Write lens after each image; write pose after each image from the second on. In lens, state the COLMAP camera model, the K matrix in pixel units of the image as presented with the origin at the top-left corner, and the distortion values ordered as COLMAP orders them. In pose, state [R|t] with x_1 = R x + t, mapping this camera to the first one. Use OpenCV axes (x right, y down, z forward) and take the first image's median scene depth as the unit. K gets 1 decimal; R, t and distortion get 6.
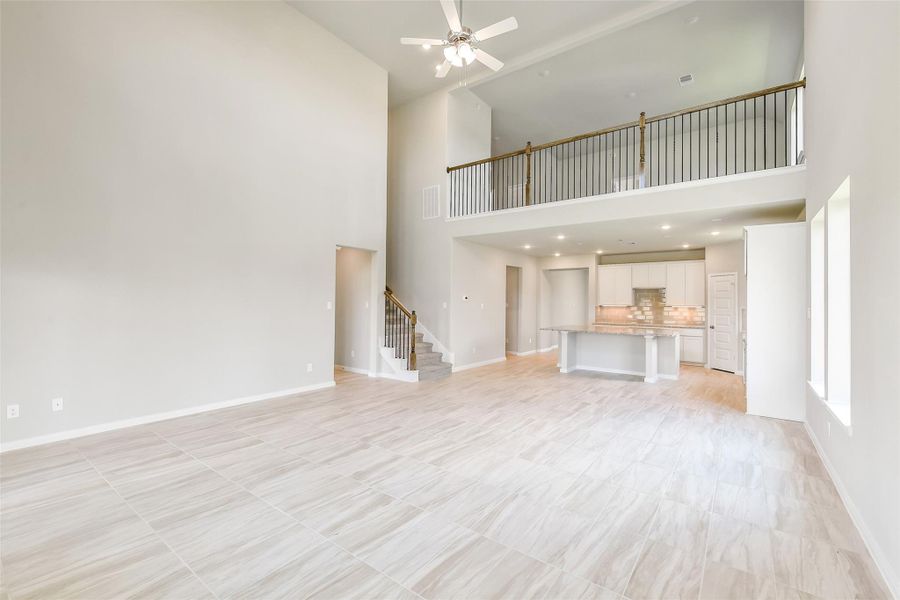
lens RADIAL K [[386.9, 0, 451.0], [0, 386.9, 297.0], [0, 0, 1]] dist [0.001644, -0.000564]
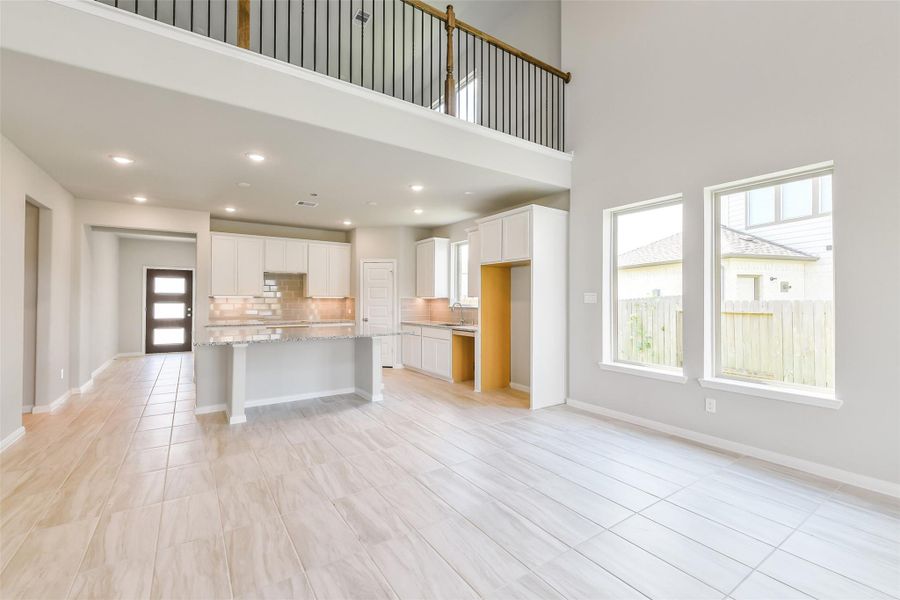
lens RADIAL K [[386.9, 0, 451.0], [0, 386.9, 297.0], [0, 0, 1]] dist [0.001644, -0.000564]
pose [[0.329334, 0.000391, 0.944213, -0.105401], [-0.010911, 0.999935, 0.003392, 0.022016], [-0.944150, -0.011420, 0.329317, 0.570130]]
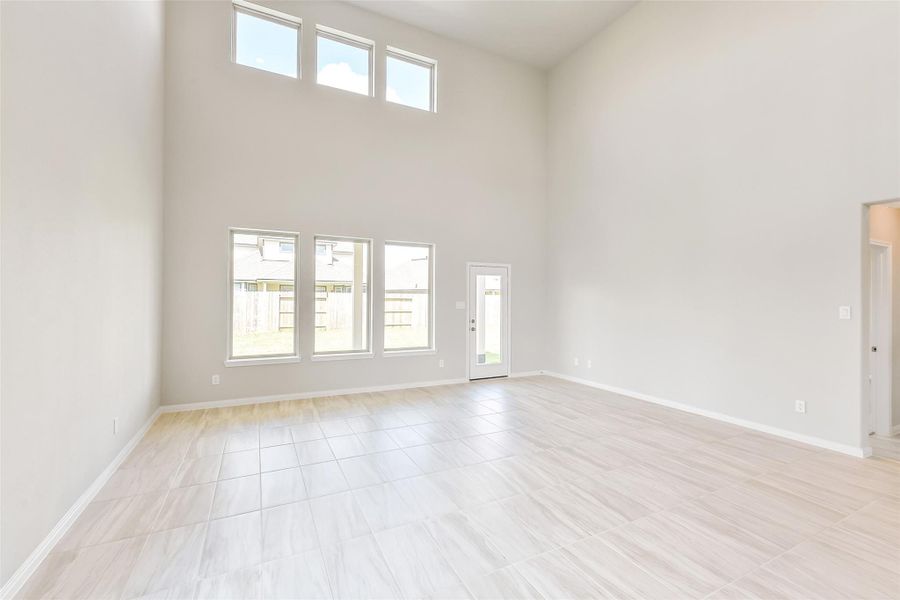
lens RADIAL K [[386.9, 0, 451.0], [0, 386.9, 297.0], [0, 0, 1]] dist [0.001644, -0.000564]
pose [[-0.443560, -0.018562, -0.896053, 0.381961], [-0.002933, 0.999810, -0.019259, 0.009556], [0.896240, -0.005914, -0.443530, 0.596986]]
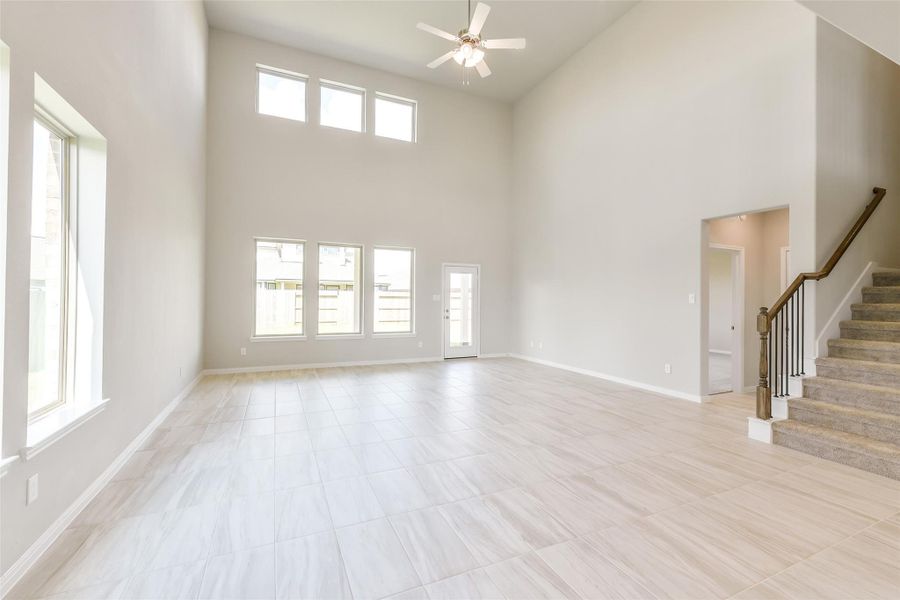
lens RADIAL K [[386.9, 0, 451.0], [0, 386.9, 297.0], [0, 0, 1]] dist [0.001644, -0.000564]
pose [[-0.479939, -0.021414, -0.877040, 0.509680], [-0.005221, 0.999754, -0.021553, 0.031468], [0.877286, -0.005765, -0.479933, 0.774580]]
